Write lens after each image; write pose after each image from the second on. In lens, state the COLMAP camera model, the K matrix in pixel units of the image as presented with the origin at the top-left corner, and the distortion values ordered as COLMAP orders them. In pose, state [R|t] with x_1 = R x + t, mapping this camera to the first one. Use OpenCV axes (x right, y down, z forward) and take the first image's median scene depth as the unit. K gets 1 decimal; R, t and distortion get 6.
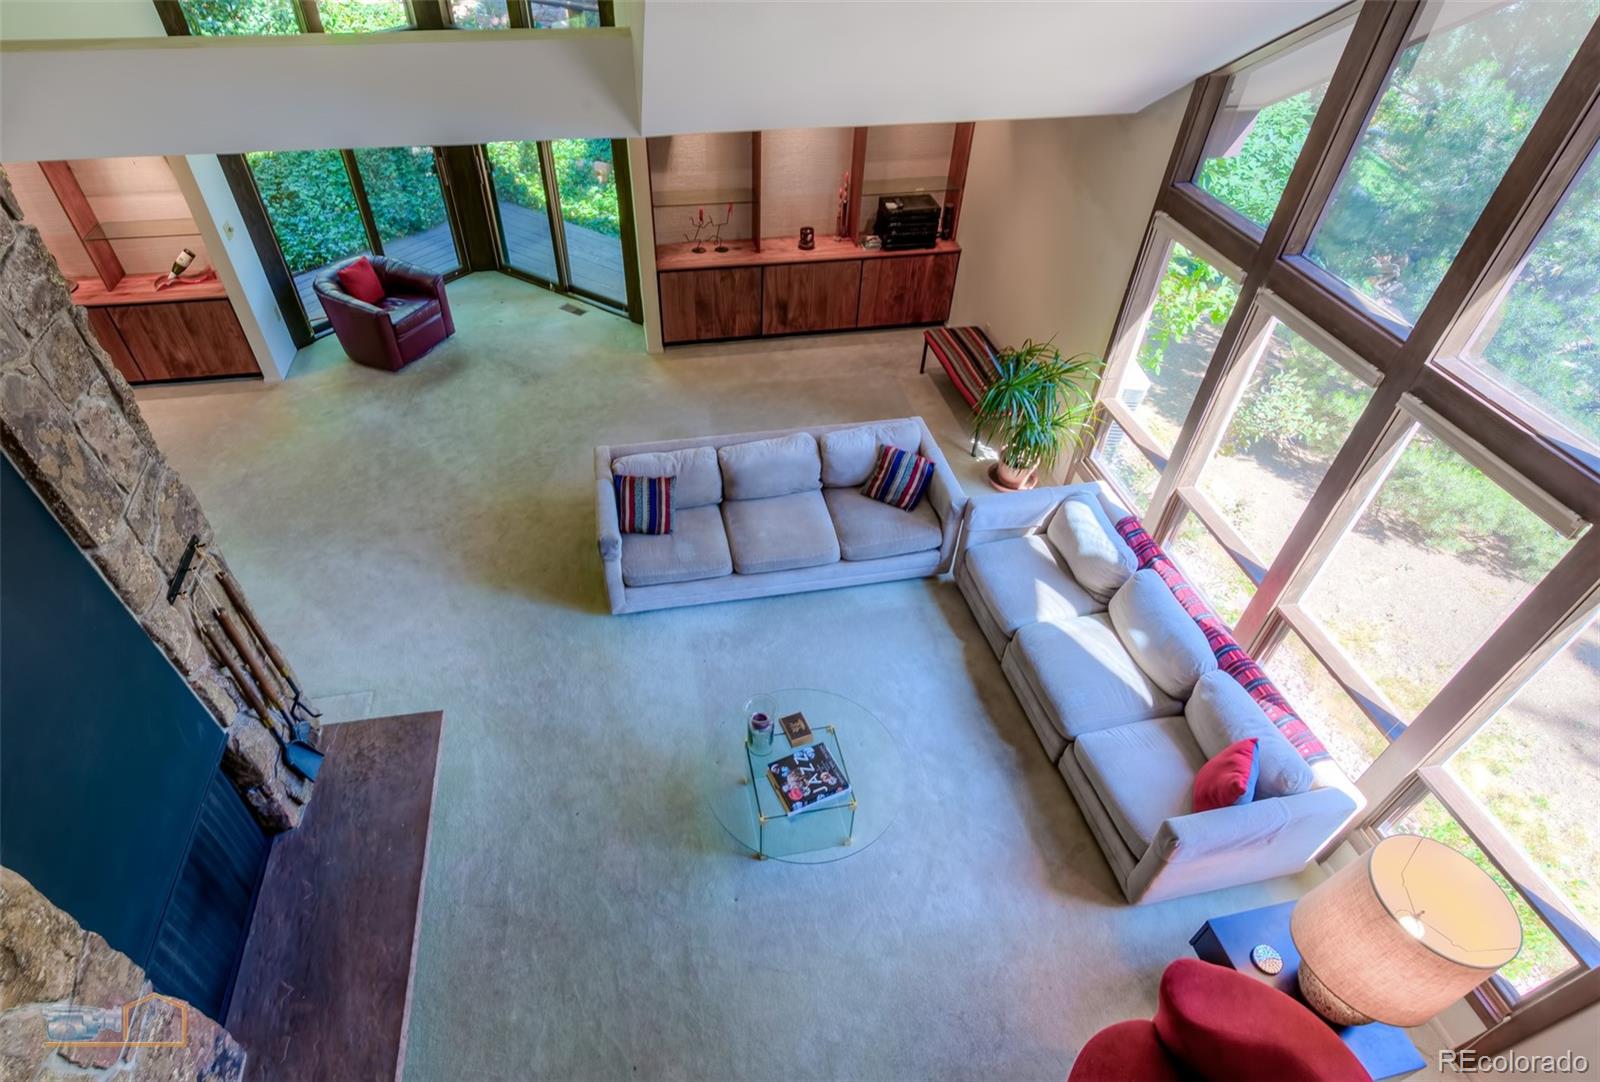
lens RADIAL K [[828.6, 0, 800.0], [0, 828.6, 541.0], [0, 0, 1]] dist [-0.001690, -0.000264]
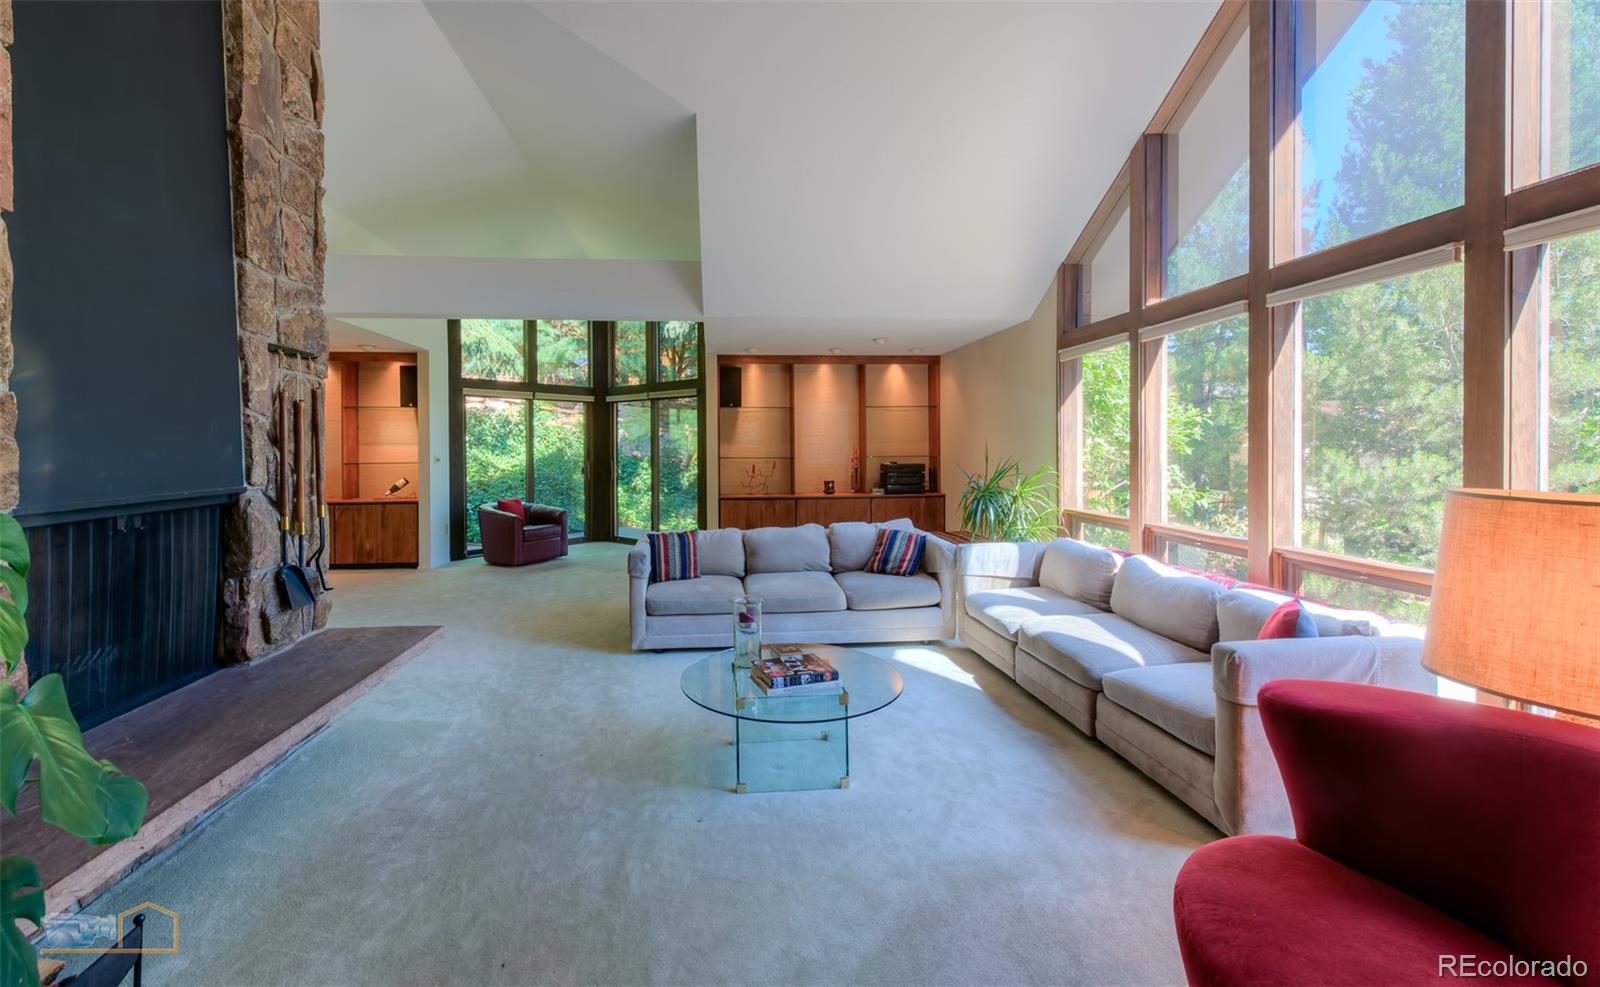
lens RADIAL K [[643.9, 0, 791.8], [0, 643.9, 494.8], [0, 0, 1]] dist [0.000597, -0.000141]
pose [[0.994100, -0.047226, -0.097649, 0.081809], [-0.029985, 0.745517, -0.665812, 0.585310], [0.104243, 0.664811, 0.739702, 0.335555]]
